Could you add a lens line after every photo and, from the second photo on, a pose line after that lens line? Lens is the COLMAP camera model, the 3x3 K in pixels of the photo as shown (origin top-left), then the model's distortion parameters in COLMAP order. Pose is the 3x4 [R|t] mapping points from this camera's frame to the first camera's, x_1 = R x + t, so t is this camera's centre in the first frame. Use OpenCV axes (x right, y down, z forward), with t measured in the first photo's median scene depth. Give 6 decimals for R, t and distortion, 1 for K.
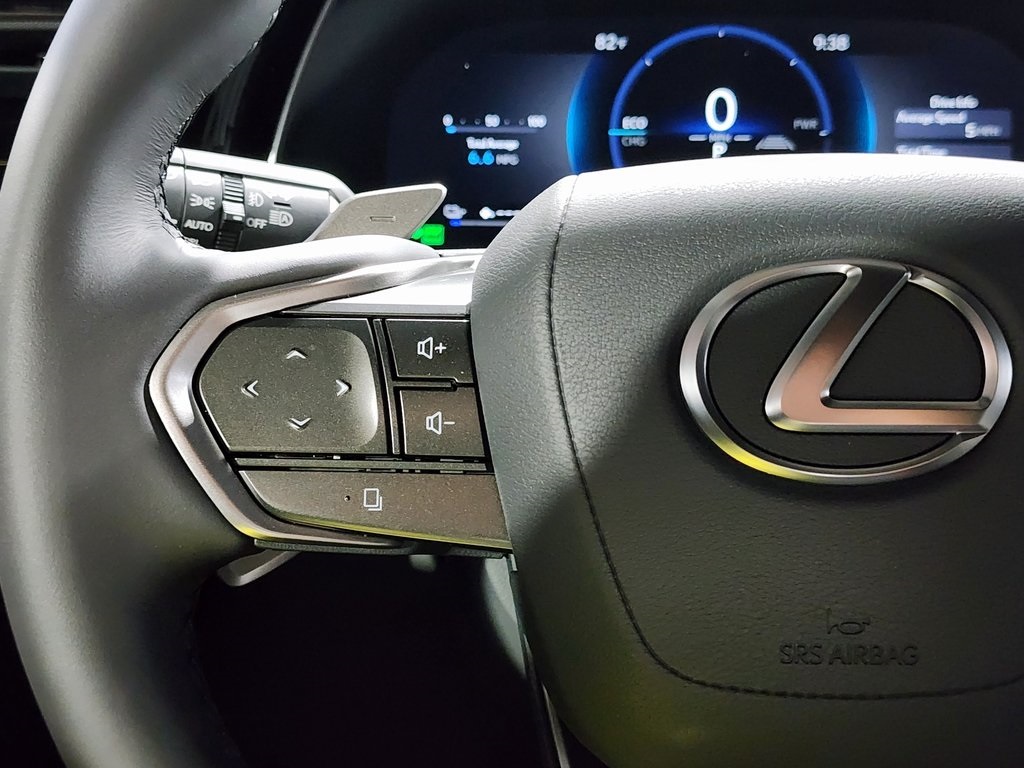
lens RADIAL K [[683.9, 0, 505.5], [0, 683.9, 374.4], [0, 0, 1]] dist [0.038529, -0.026295]
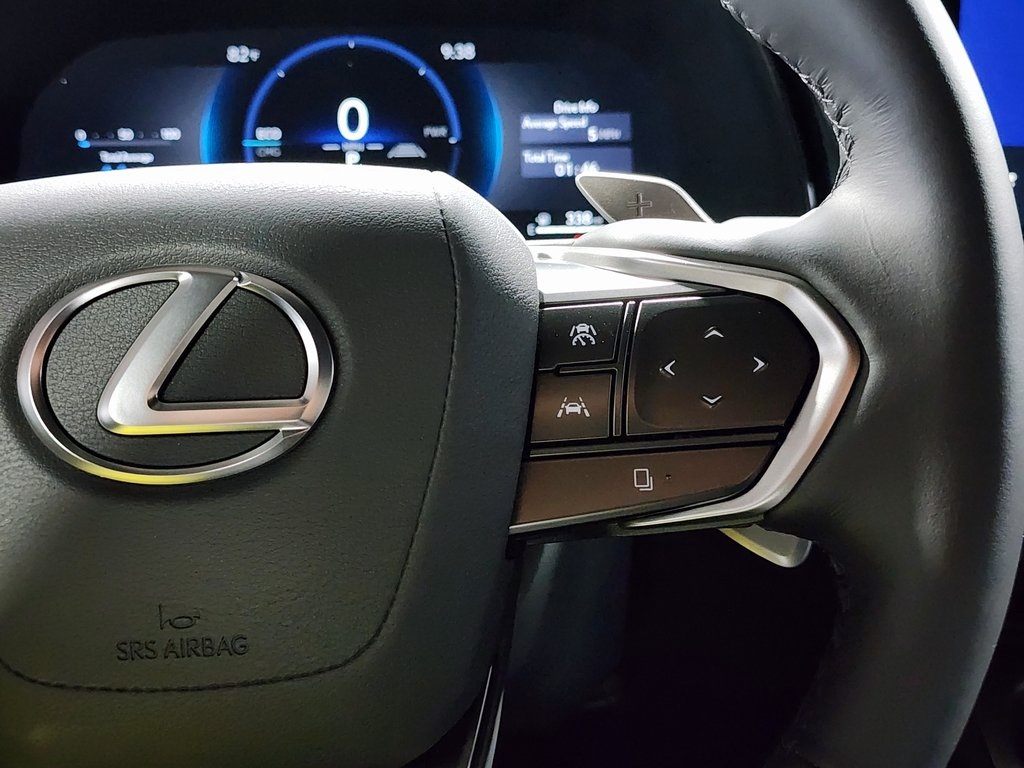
lens RADIAL K [[678.4, 0, 512.0], [0, 678.4, 384.0], [0, 0, 1]] dist [0.042677, -0.024004]
pose [[0.999171, -0.036408, 0.018212, 0.516608], [0.036333, 0.999330, 0.004408, 0.012261], [-0.018361, -0.003743, 0.999824, -0.018926]]
